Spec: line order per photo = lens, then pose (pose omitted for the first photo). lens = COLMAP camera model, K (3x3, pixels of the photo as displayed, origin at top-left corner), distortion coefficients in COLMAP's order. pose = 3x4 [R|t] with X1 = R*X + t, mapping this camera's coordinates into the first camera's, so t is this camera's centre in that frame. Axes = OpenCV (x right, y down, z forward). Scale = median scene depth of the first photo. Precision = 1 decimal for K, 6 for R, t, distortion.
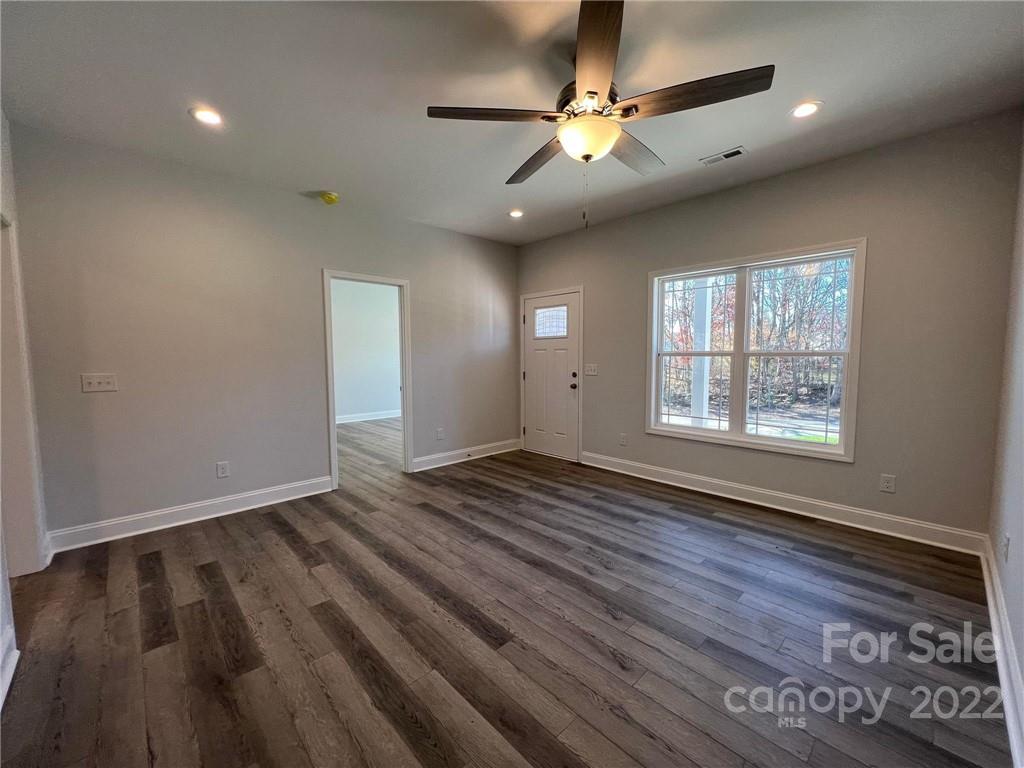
lens RADIAL K [[415.0, 0, 511.2], [0, 415.0, 383.5], [0, 0, 1]] dist [-0.002252, 0.000807]
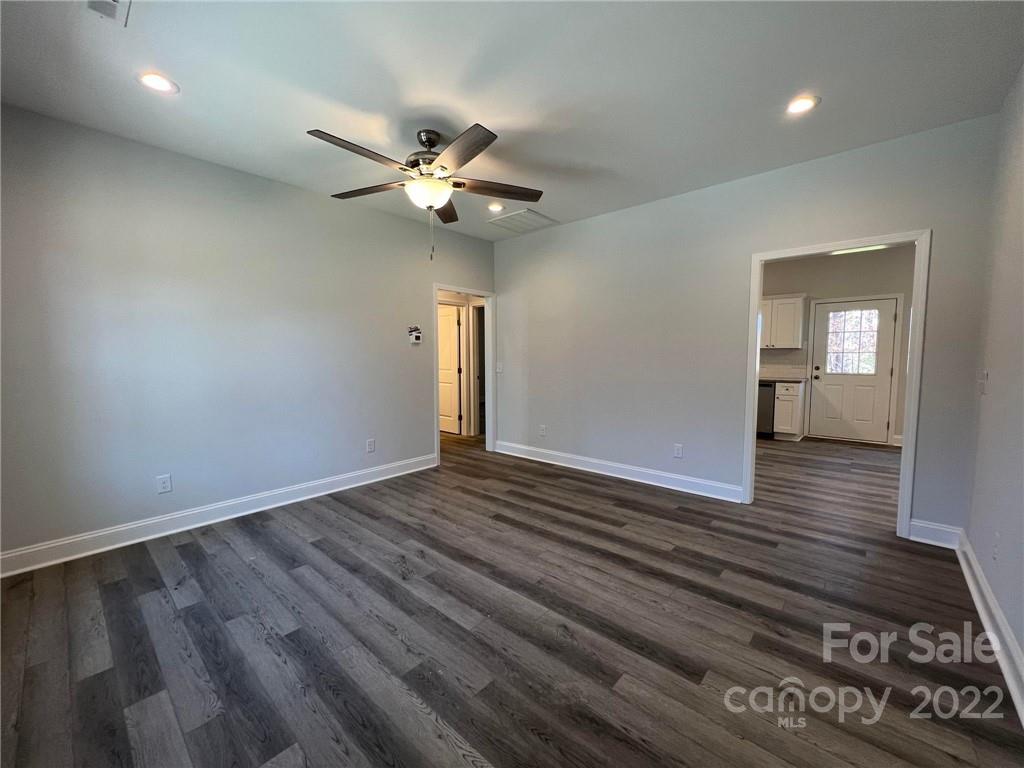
lens RADIAL K [[415.0, 0, 510.4], [0, 415.0, 385.4], [0, 0, 1]] dist [-0.002252, 0.000807]
pose [[-0.996828, 0.015951, -0.077968, 0.030672], [0.004444, 0.989336, 0.145585, -0.128371], [0.079459, 0.144777, -0.986269, 1.827102]]
